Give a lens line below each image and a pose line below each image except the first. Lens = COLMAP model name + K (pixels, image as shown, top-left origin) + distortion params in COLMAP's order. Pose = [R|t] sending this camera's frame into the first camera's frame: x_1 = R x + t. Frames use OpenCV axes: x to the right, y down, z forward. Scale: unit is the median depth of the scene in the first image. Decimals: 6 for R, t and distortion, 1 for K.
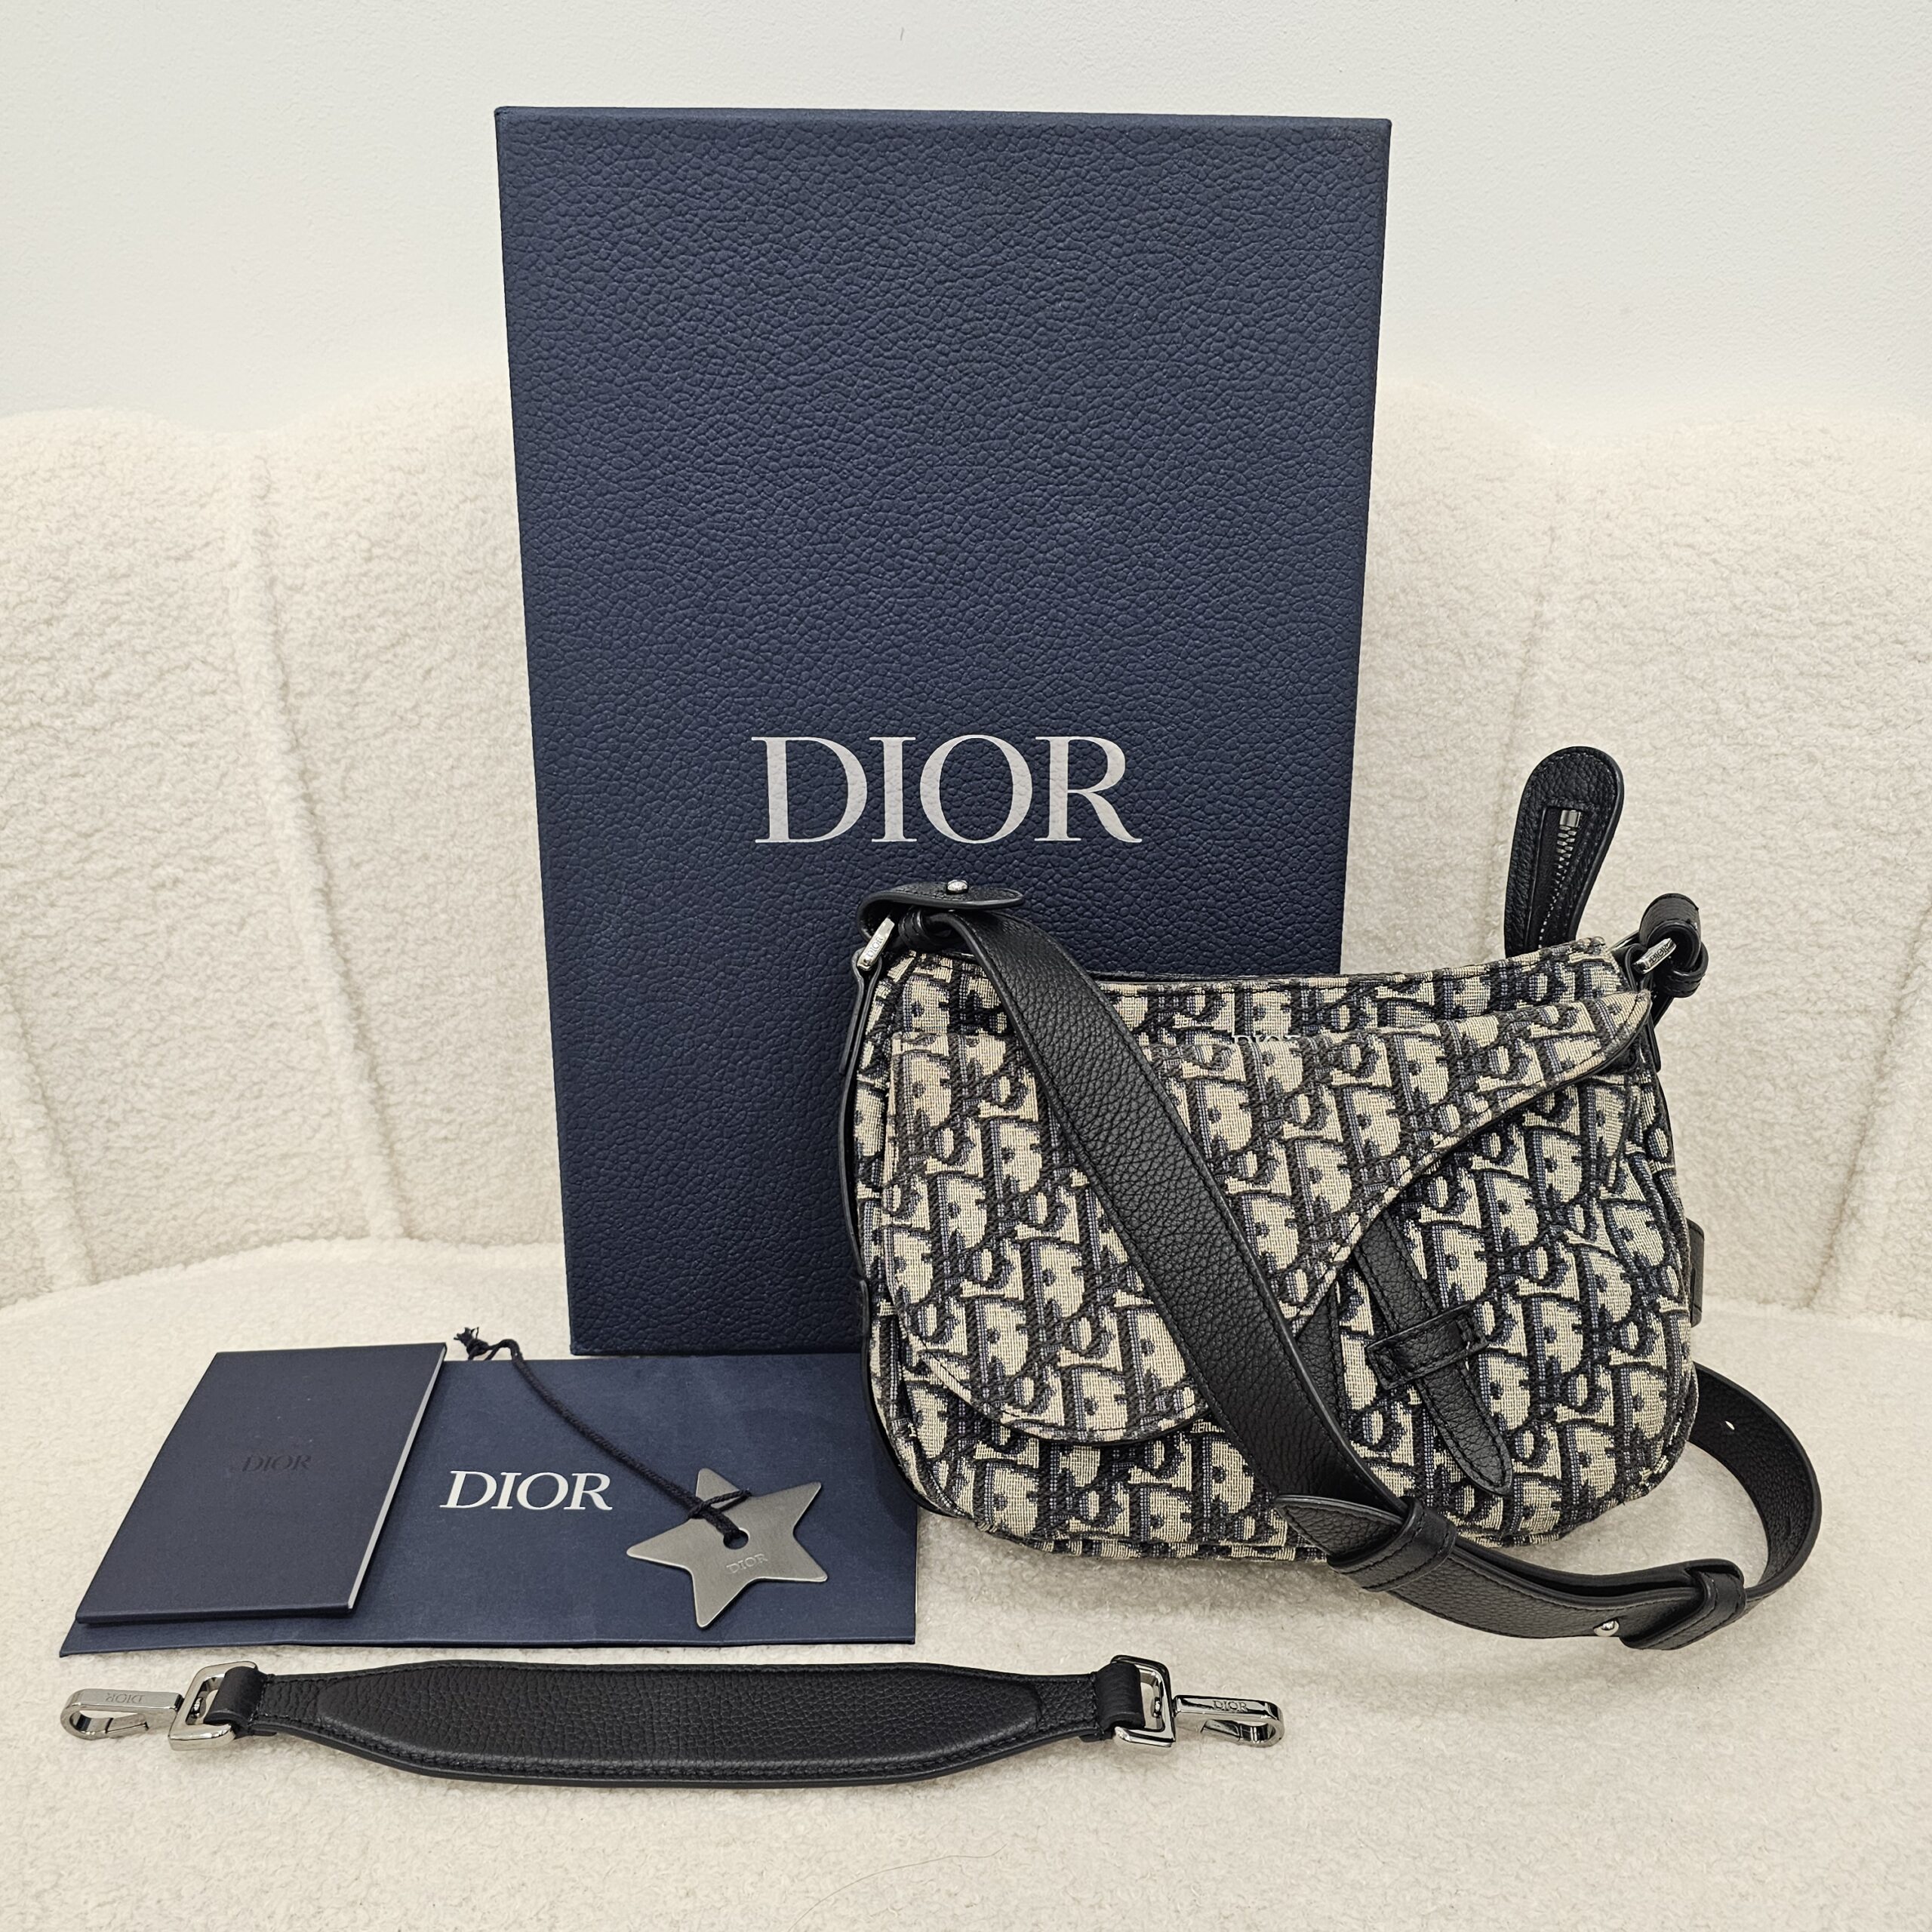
lens RADIAL K [[1783.9, 0, 980.8], [0, 1783.9, 966.4], [0, 0, 1]] dist [0.011794, 0.000000]
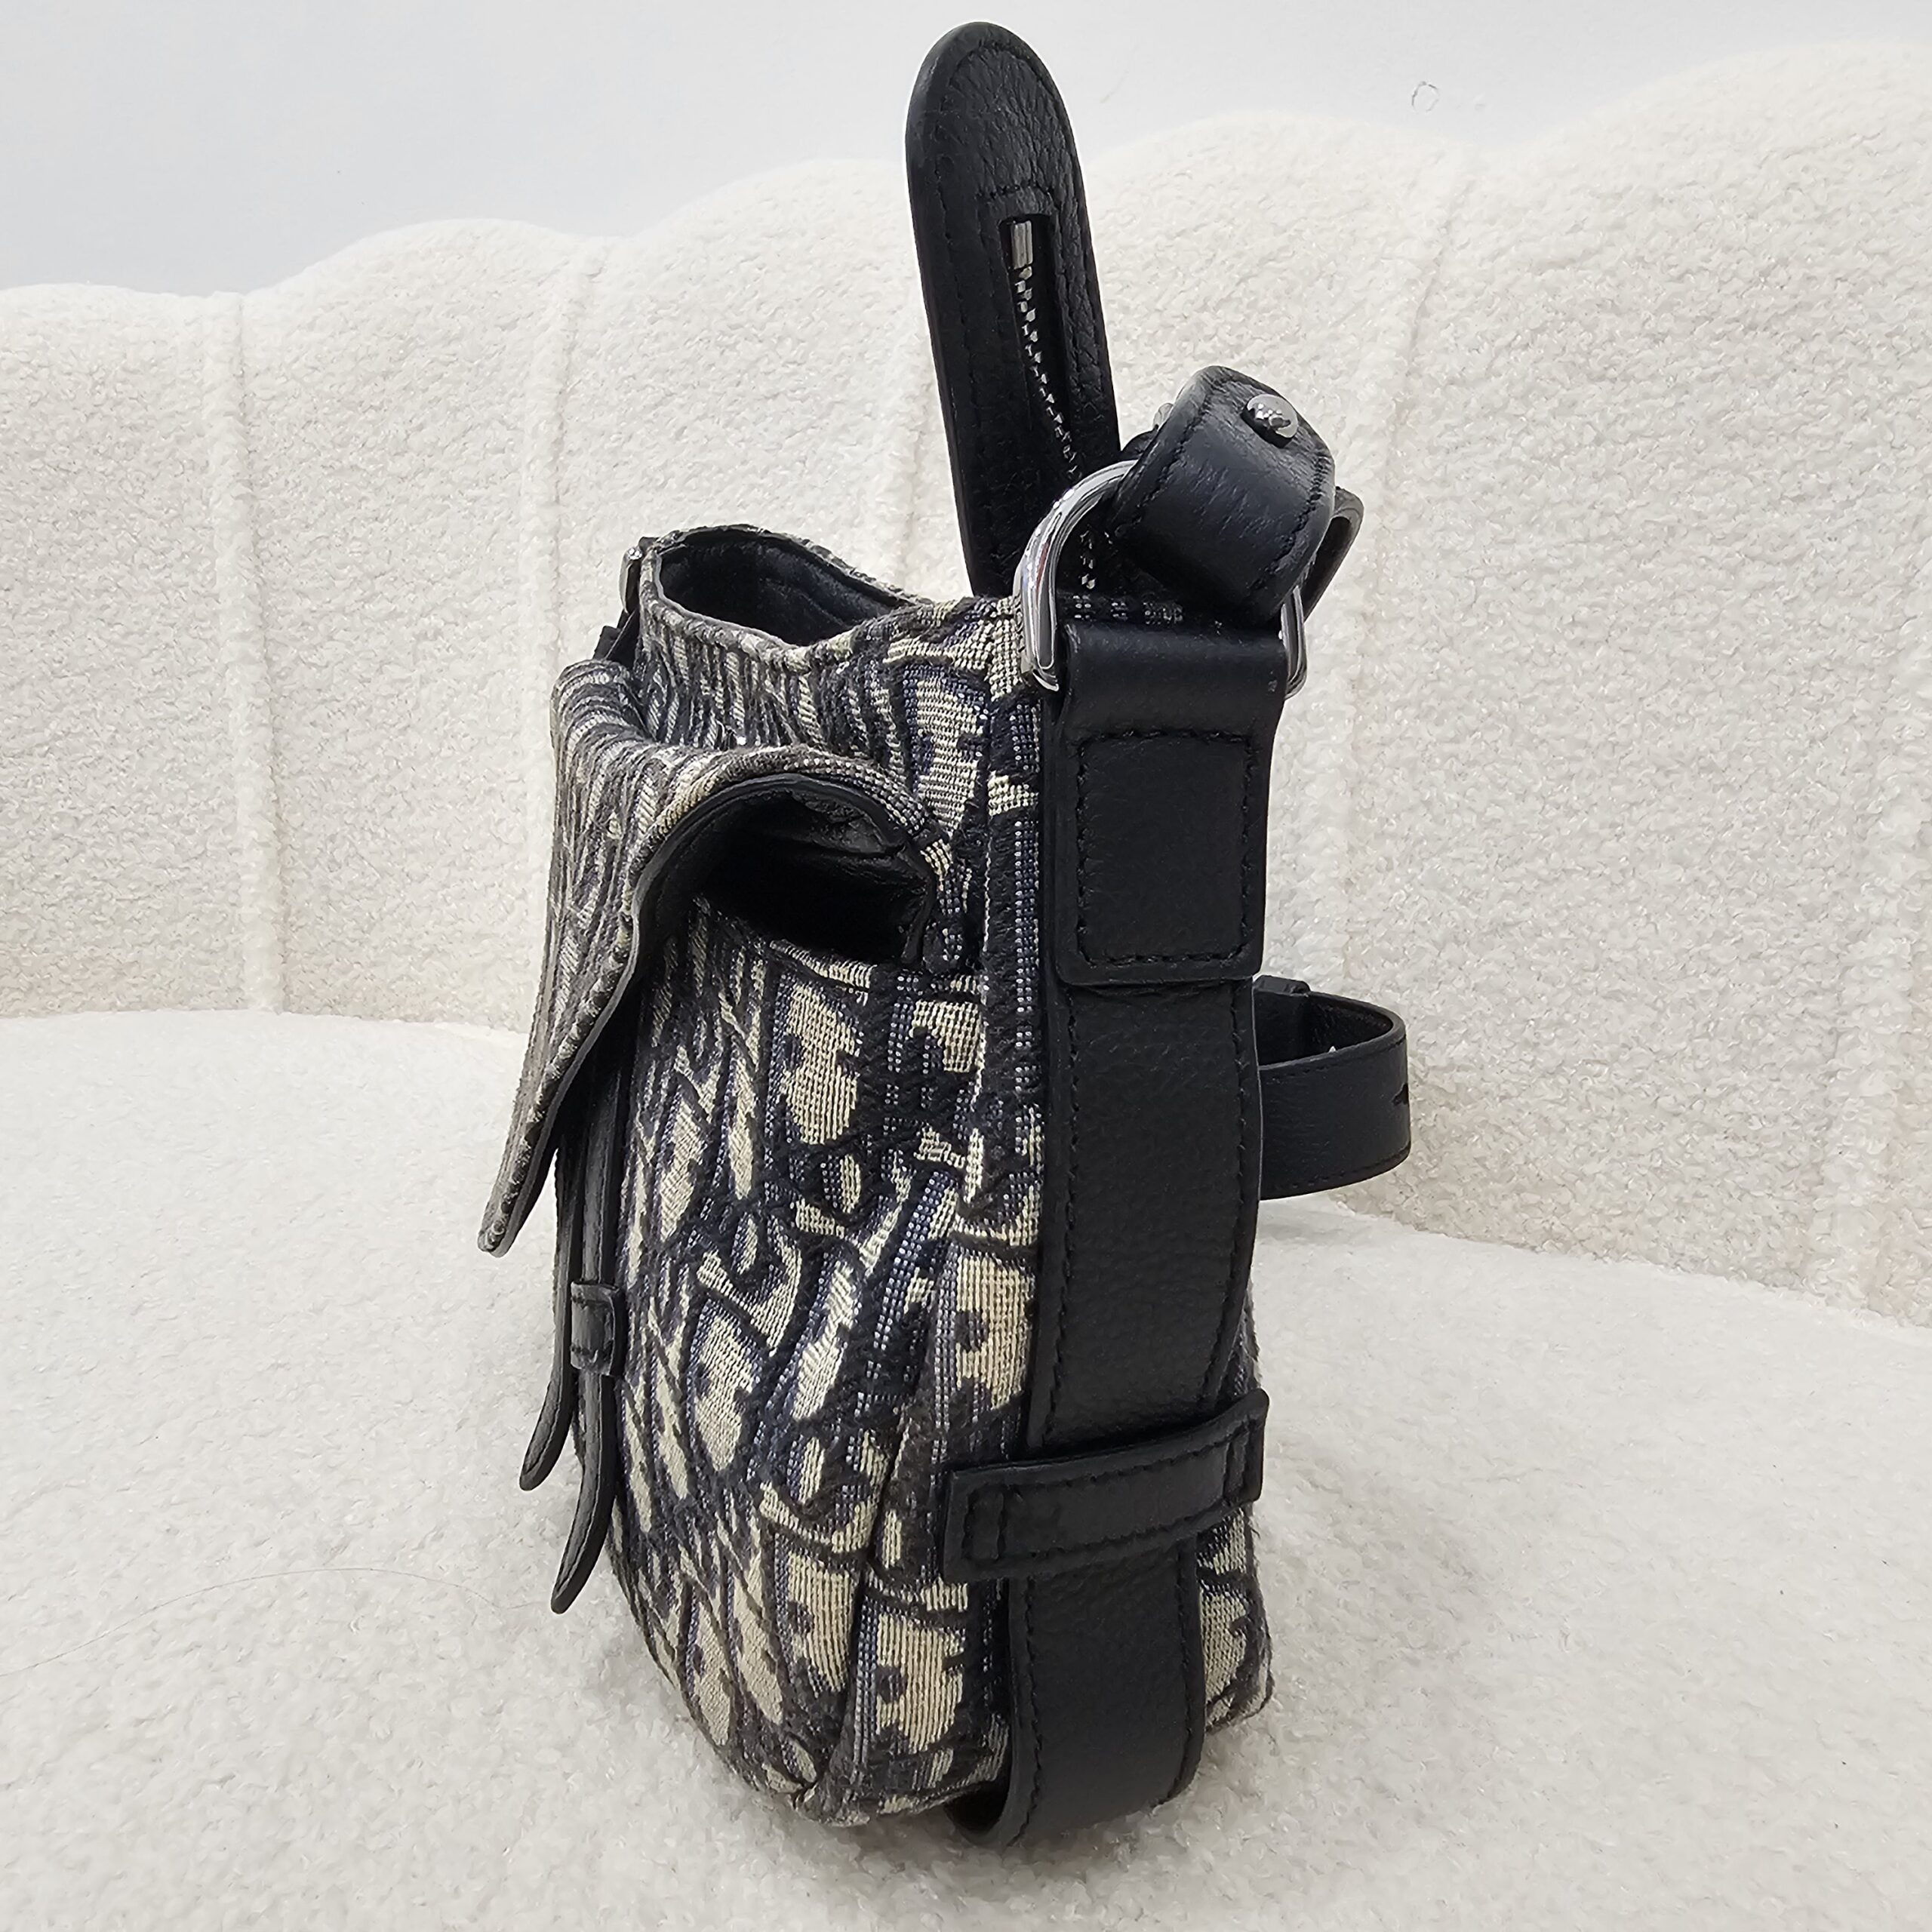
lens RADIAL K [[1779.1, 0, 952.7], [0, 1779.1, 944.2], [0, 0, 1]] dist [0.005325, 0.000000]
pose [[0.879198, 0.117508, -0.461739, 0.297614], [-0.214053, 0.963220, -0.162448, 0.229000], [0.425667, 0.241661, 0.872014, 0.301899]]
